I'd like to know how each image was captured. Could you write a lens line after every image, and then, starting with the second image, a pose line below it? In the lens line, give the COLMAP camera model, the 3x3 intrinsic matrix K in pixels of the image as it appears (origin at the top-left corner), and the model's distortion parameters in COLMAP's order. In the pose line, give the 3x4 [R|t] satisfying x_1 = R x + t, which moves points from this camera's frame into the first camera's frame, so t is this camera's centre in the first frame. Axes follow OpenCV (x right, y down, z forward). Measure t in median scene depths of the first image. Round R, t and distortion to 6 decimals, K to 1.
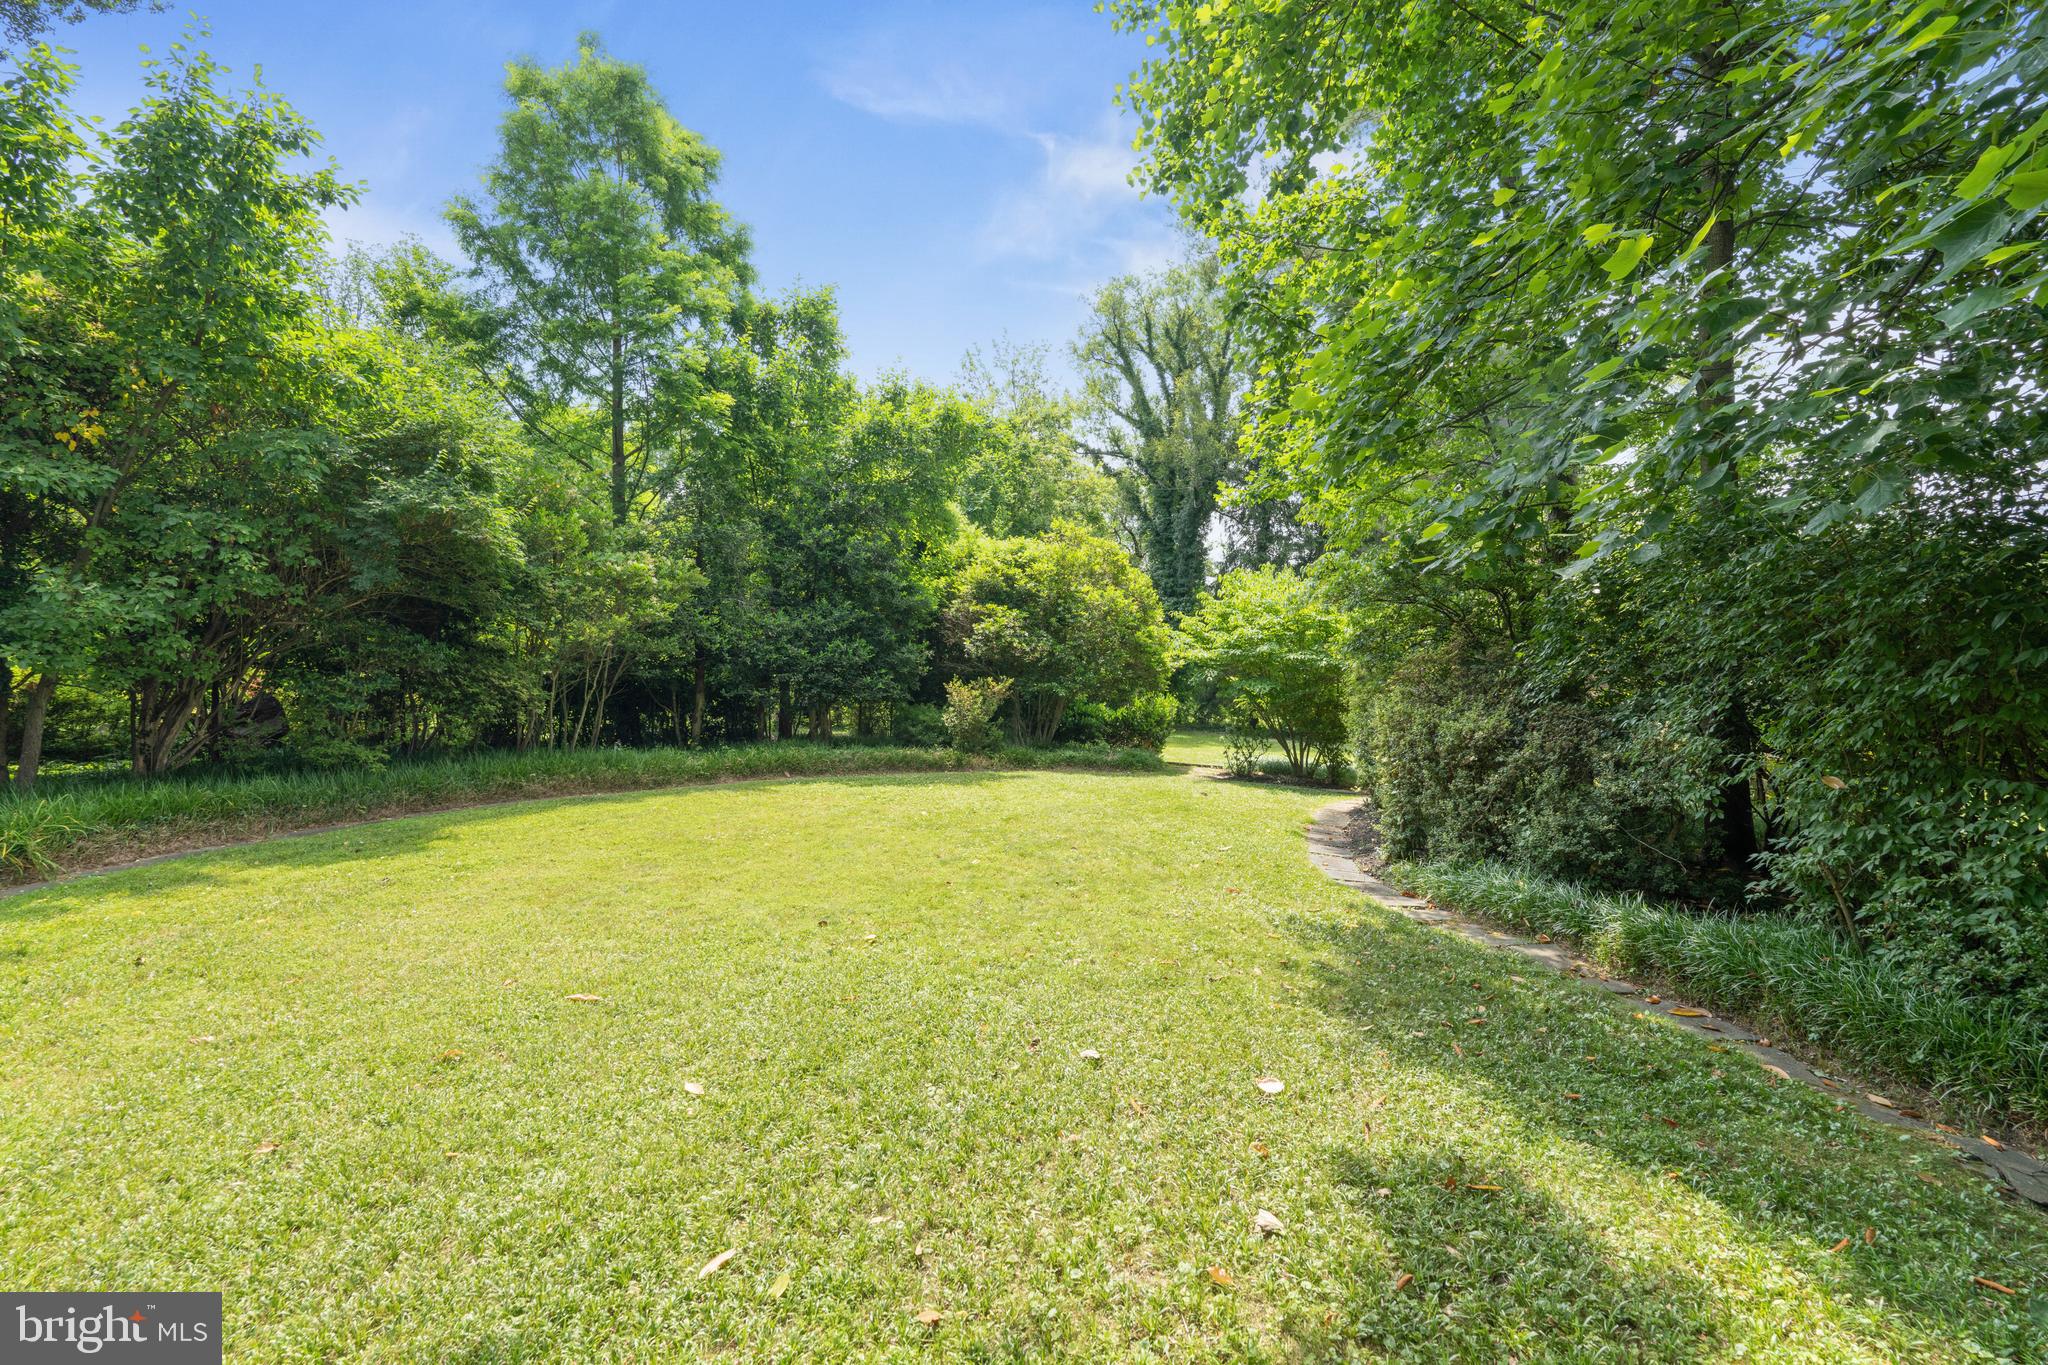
lens RADIAL K [[879.4, 0, 1040.4], [0, 879.4, 670.9], [0, 0, 1]] dist [-0.008847, 0.000405]
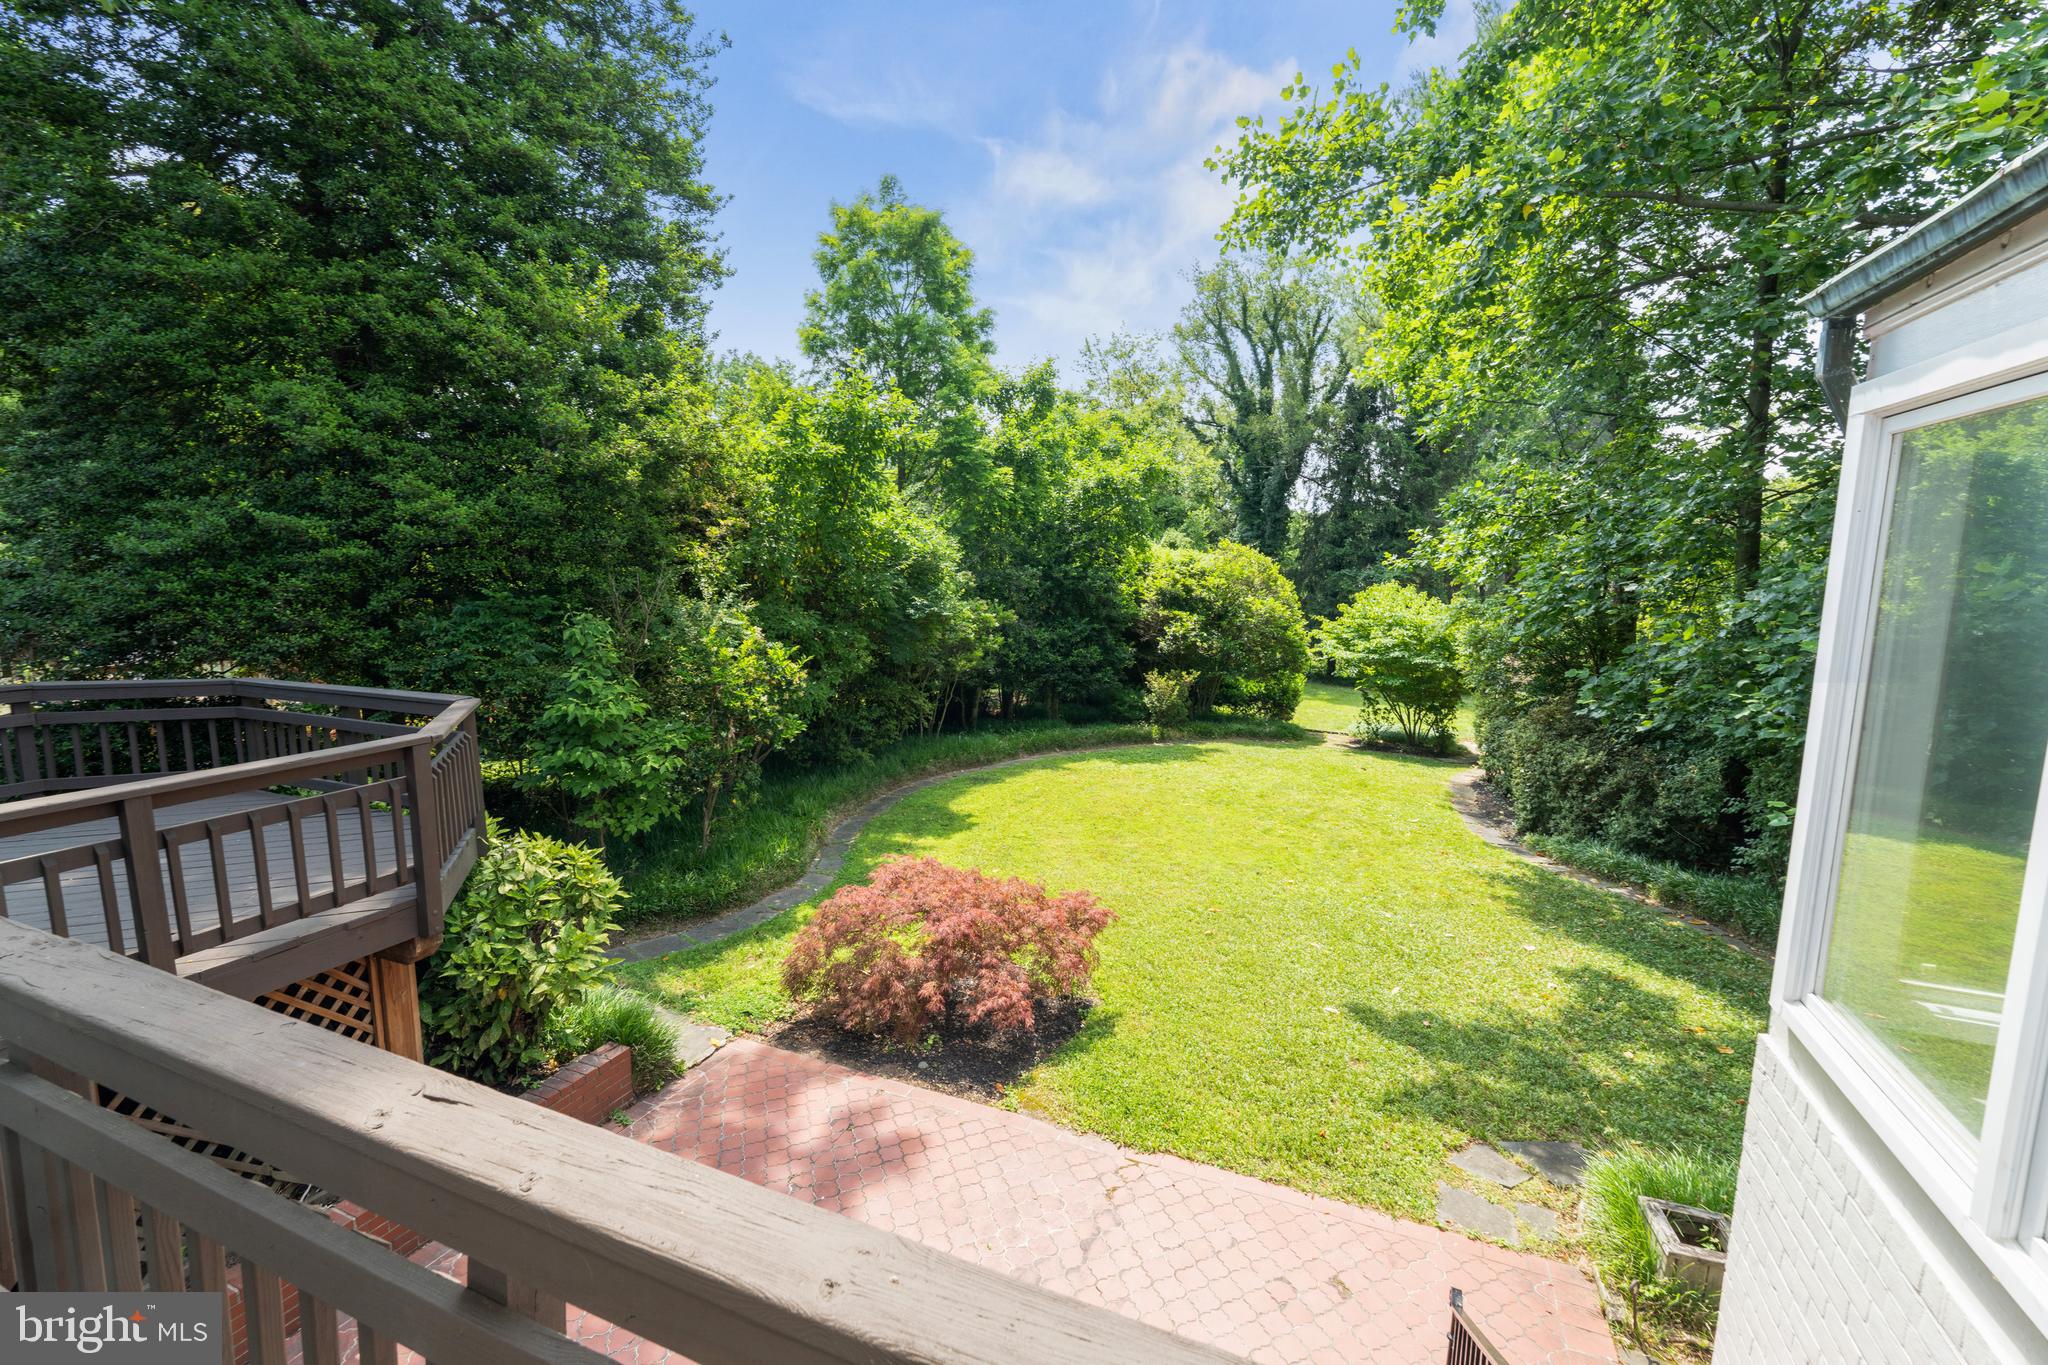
lens RADIAL K [[879.4, 0, 1042.5], [0, 879.4, 672.3], [0, 0, 1]] dist [-0.008847, 0.000405]
pose [[0.999611, 0.006109, -0.027230, -0.223761], [-0.003327, 0.994872, 0.101088, -0.119074], [0.027708, -0.100958, 0.994505, -0.308550]]
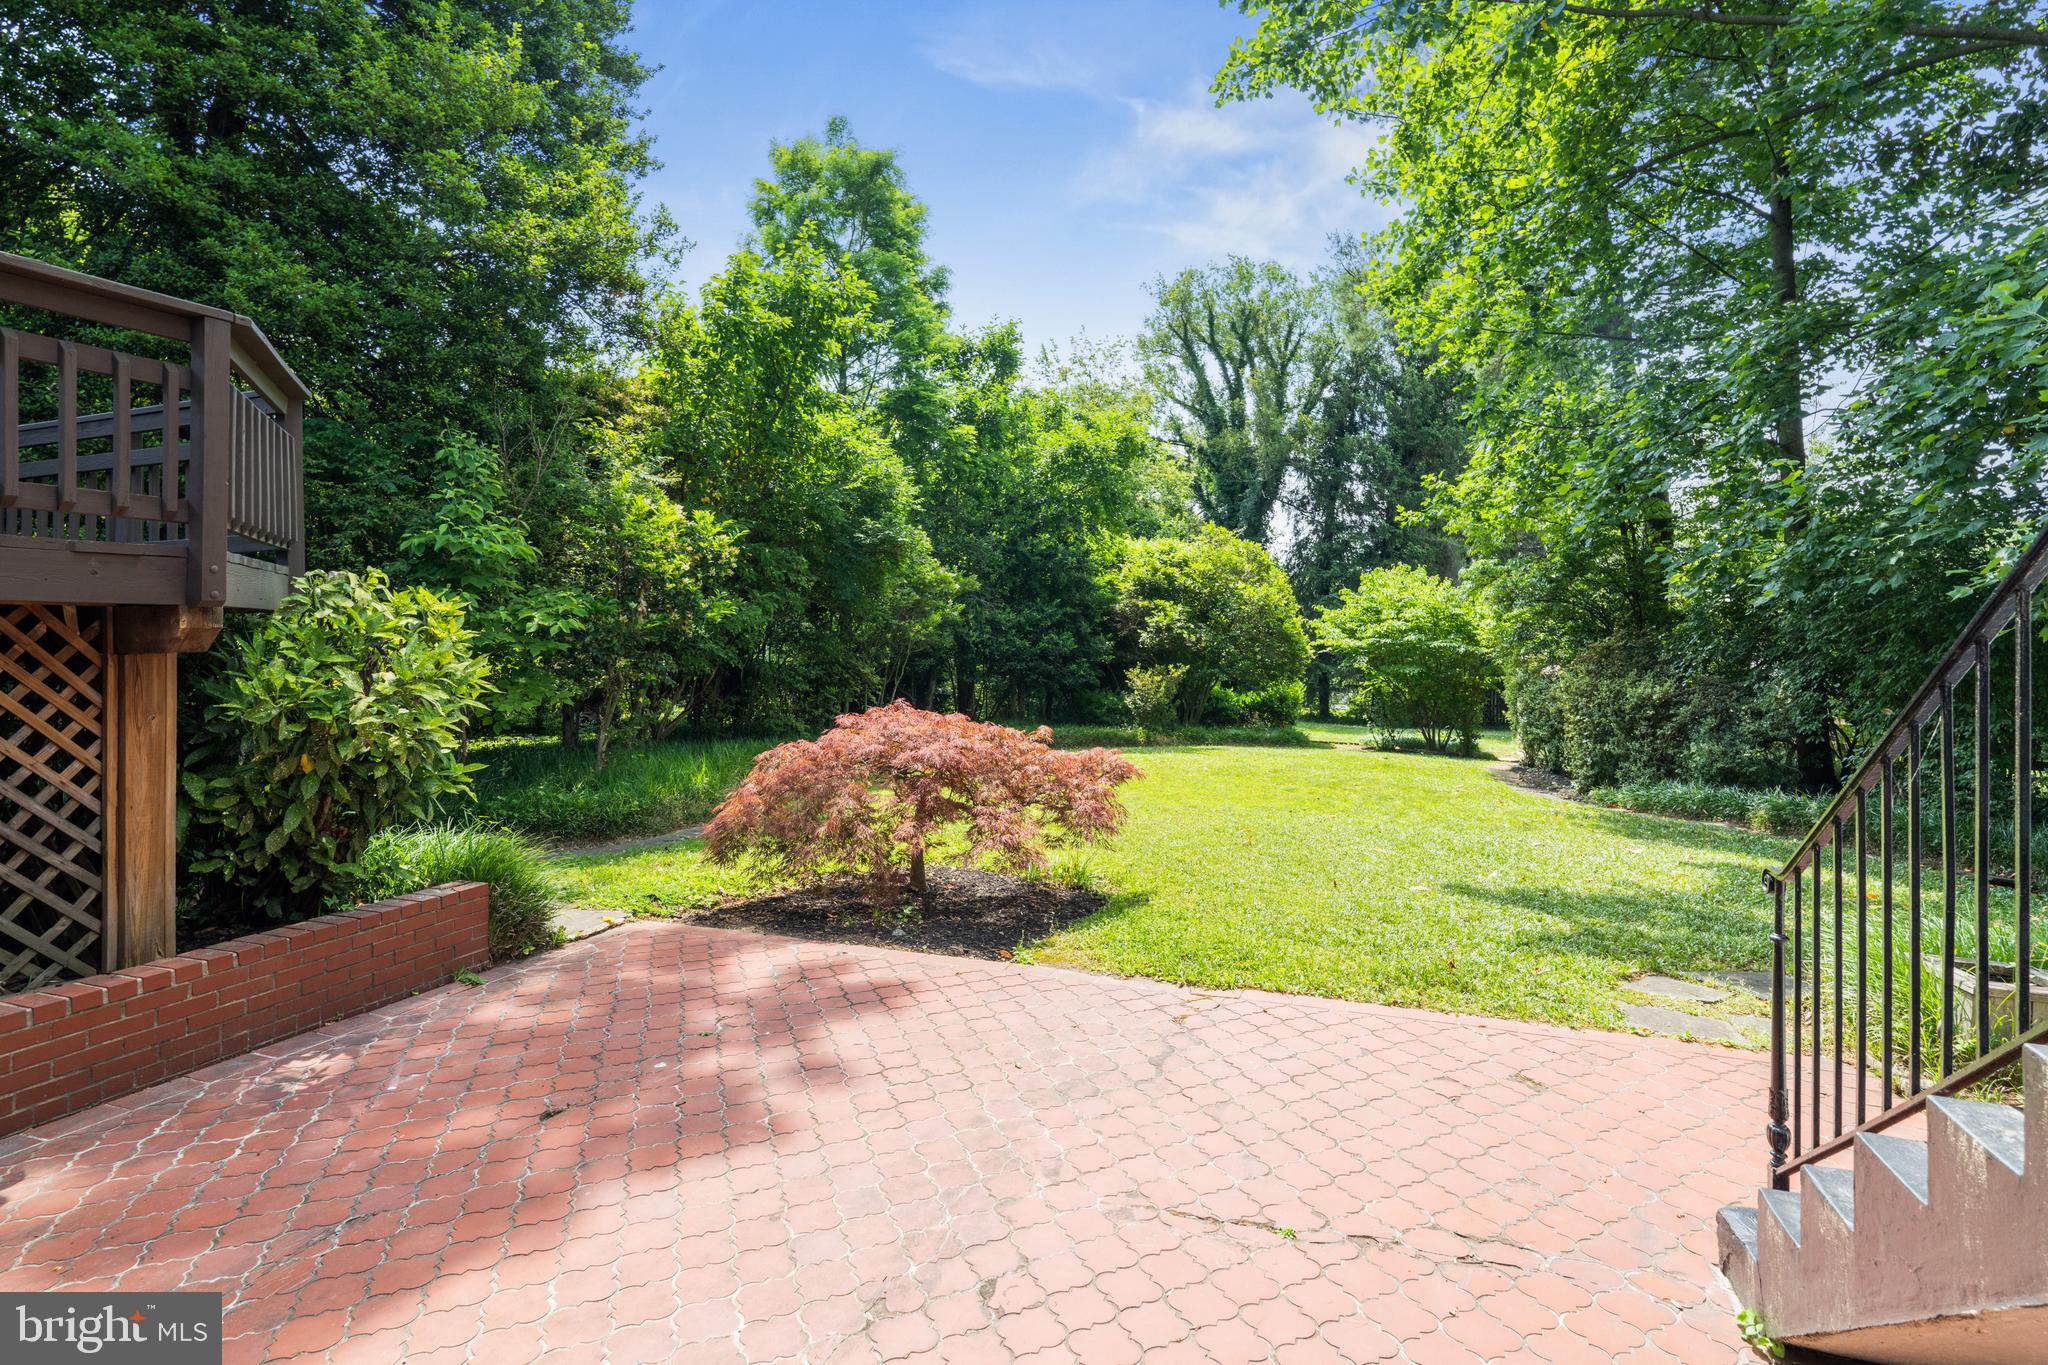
lens RADIAL K [[989.2, 0, 1055.9], [0, 989.2, 612.0], [0, 0, 1]] dist [-0.005447, 0.000969]
pose [[0.999163, -0.005156, 0.040572, -0.247005], [0.007184, 0.998724, -0.049989, 0.002236], [-0.040262, 0.050238, 0.997925, -0.270400]]
